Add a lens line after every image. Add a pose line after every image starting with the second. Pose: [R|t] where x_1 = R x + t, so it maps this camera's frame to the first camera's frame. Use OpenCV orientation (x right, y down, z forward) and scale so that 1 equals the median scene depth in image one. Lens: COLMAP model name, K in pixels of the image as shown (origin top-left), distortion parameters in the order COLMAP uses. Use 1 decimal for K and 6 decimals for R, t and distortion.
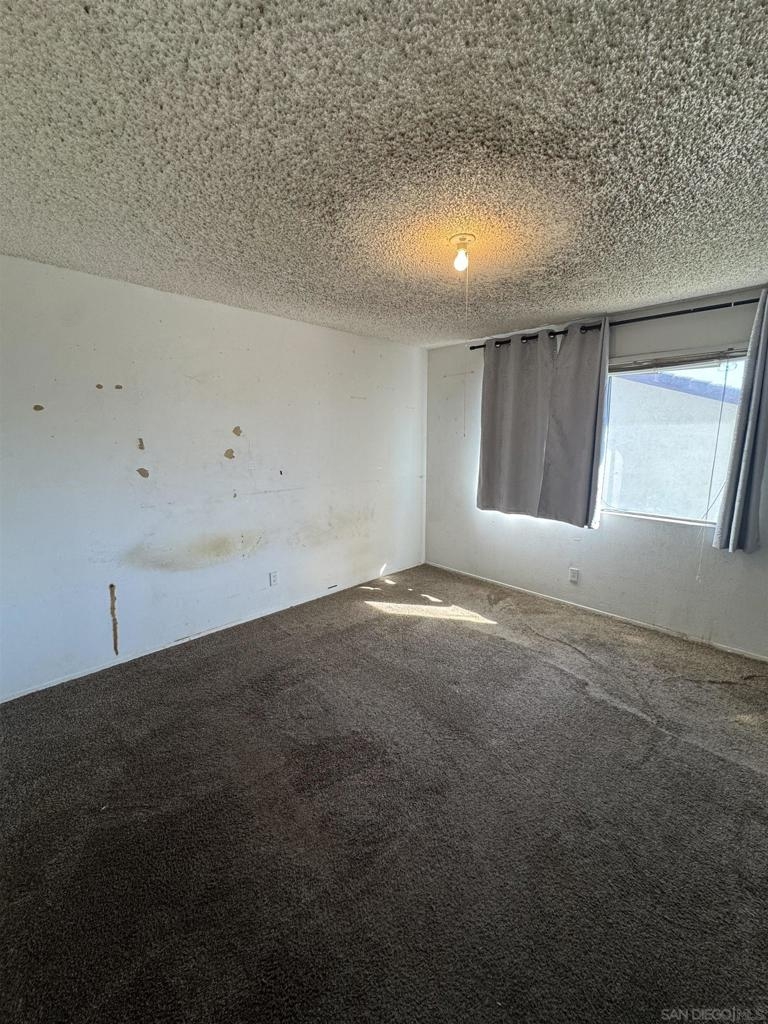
lens RADIAL K [[411.3, 0, 384.7], [0, 411.3, 510.7], [0, 0, 1]] dist [-0.001567, -0.000056]
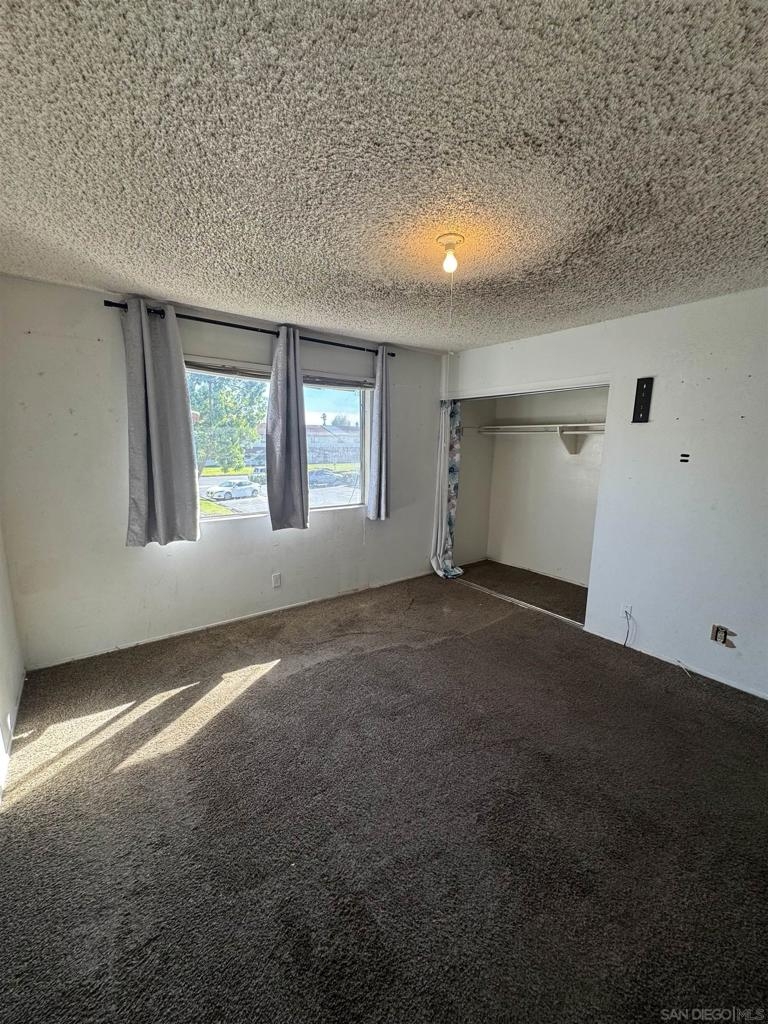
lens RADIAL K [[413.1, 0, 384.0], [0, 413.1, 512.0], [0, 0, 1]] dist [0.002205, 0.000092]
pose [[0.126391, -0.171575, 0.977030, -0.541188], [0.157910, 0.975849, 0.150940, -0.135857], [-0.979331, 0.135205, 0.150432, 0.679829]]
